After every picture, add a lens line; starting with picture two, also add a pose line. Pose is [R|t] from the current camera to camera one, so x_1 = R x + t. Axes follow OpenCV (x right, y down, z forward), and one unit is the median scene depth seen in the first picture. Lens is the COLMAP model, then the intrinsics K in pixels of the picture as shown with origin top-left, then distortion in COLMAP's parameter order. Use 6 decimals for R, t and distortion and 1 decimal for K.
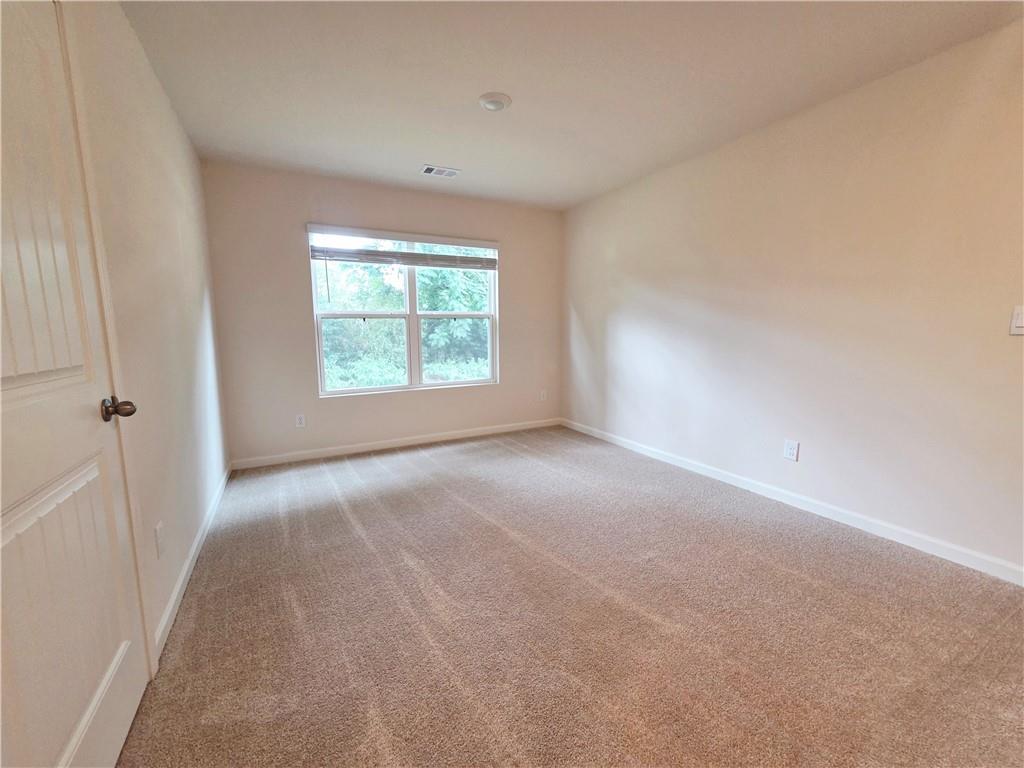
lens RADIAL K [[417.3, 0, 508.1], [0, 417.3, 392.7], [0, 0, 1]] dist [-0.003952, -0.000239]
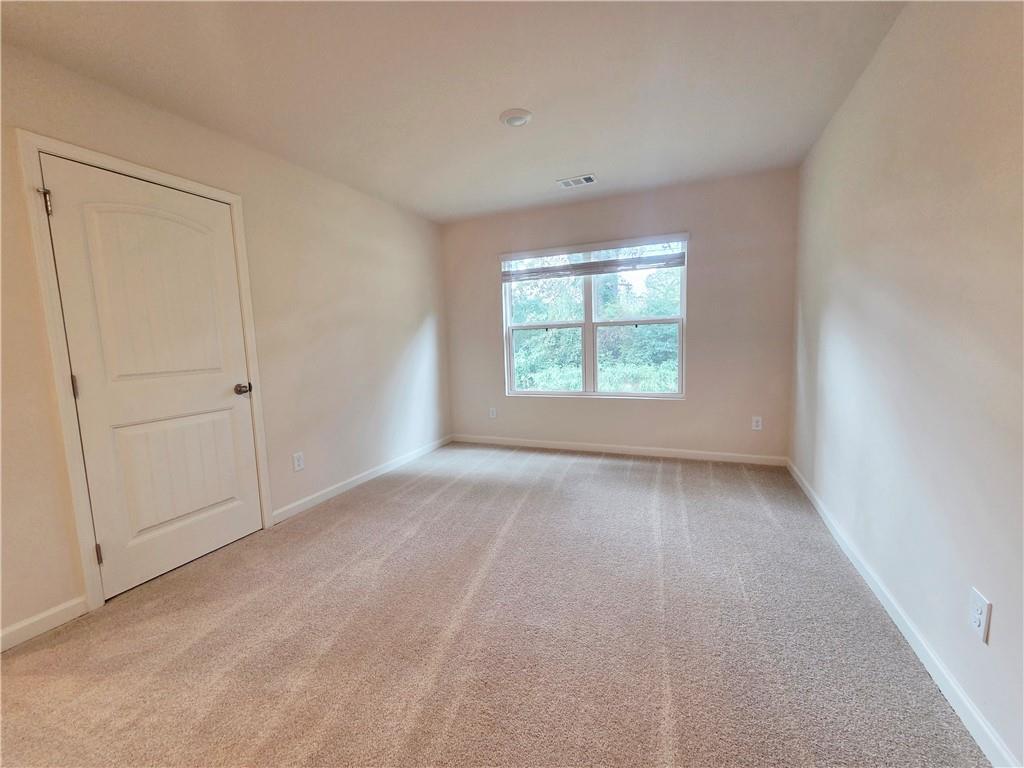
lens RADIAL K [[417.3, 0, 505.7], [0, 417.3, 386.4], [0, 0, 1]] dist [-0.003952, -0.000239]
pose [[0.625113, 0.077723, -0.776655, 0.461697], [-0.094483, 0.995248, 0.023551, -0.040027], [0.774795, 0.058659, 0.629486, 0.223048]]
